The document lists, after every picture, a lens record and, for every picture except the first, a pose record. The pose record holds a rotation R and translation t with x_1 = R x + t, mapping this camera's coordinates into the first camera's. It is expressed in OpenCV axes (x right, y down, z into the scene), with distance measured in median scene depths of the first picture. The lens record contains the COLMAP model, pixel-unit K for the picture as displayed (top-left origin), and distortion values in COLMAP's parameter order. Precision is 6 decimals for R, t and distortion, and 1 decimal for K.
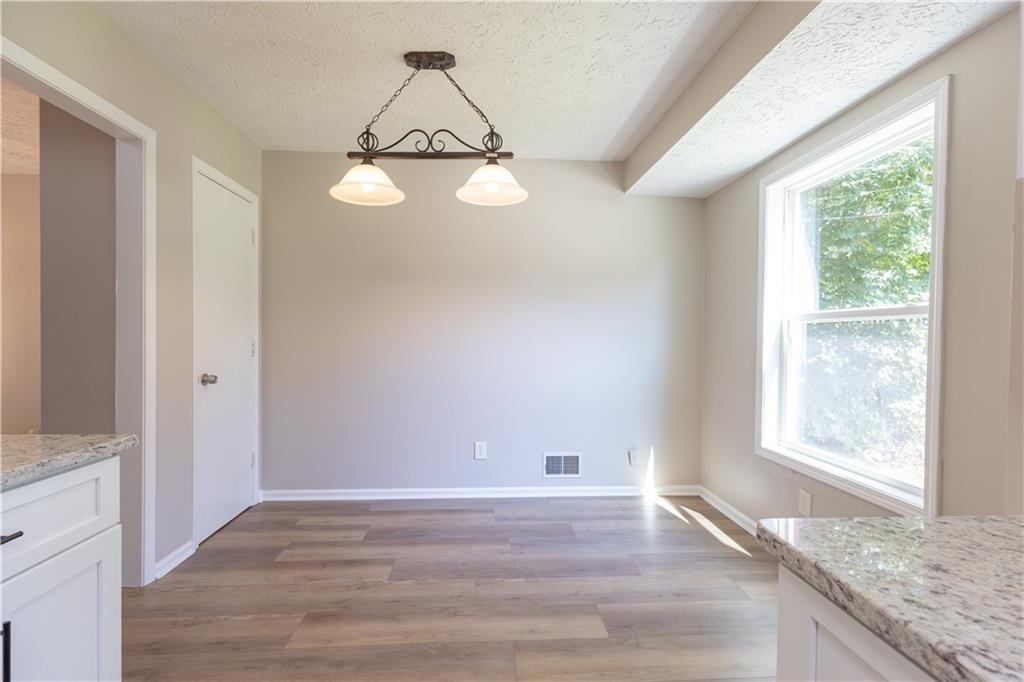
lens RADIAL K [[459.9, 0, 509.7], [0, 459.9, 343.4], [0, 0, 1]] dist [0.001454, 0.000350]
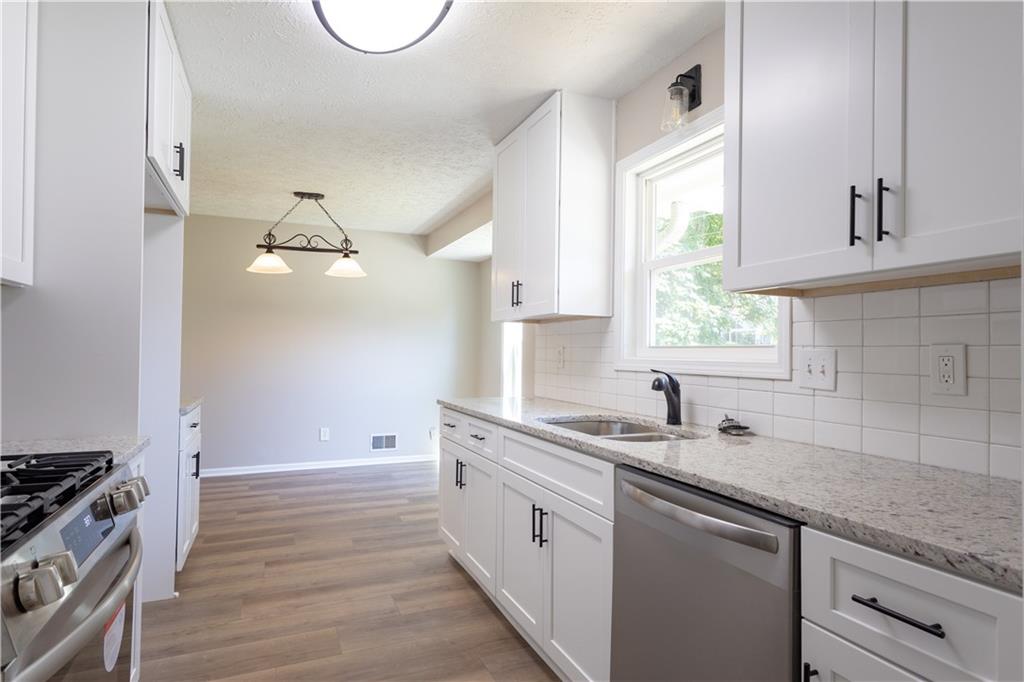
lens RADIAL K [[554.7, 0, 515.6], [0, 554.7, 343.0], [0, 0, 1]] dist [0.001221, 0.000282]
pose [[0.936543, 0.007249, 0.350479, -0.172929], [0.001441, 0.999698, -0.024529, -0.004645], [-0.350551, 0.023477, 0.936249, -1.216060]]
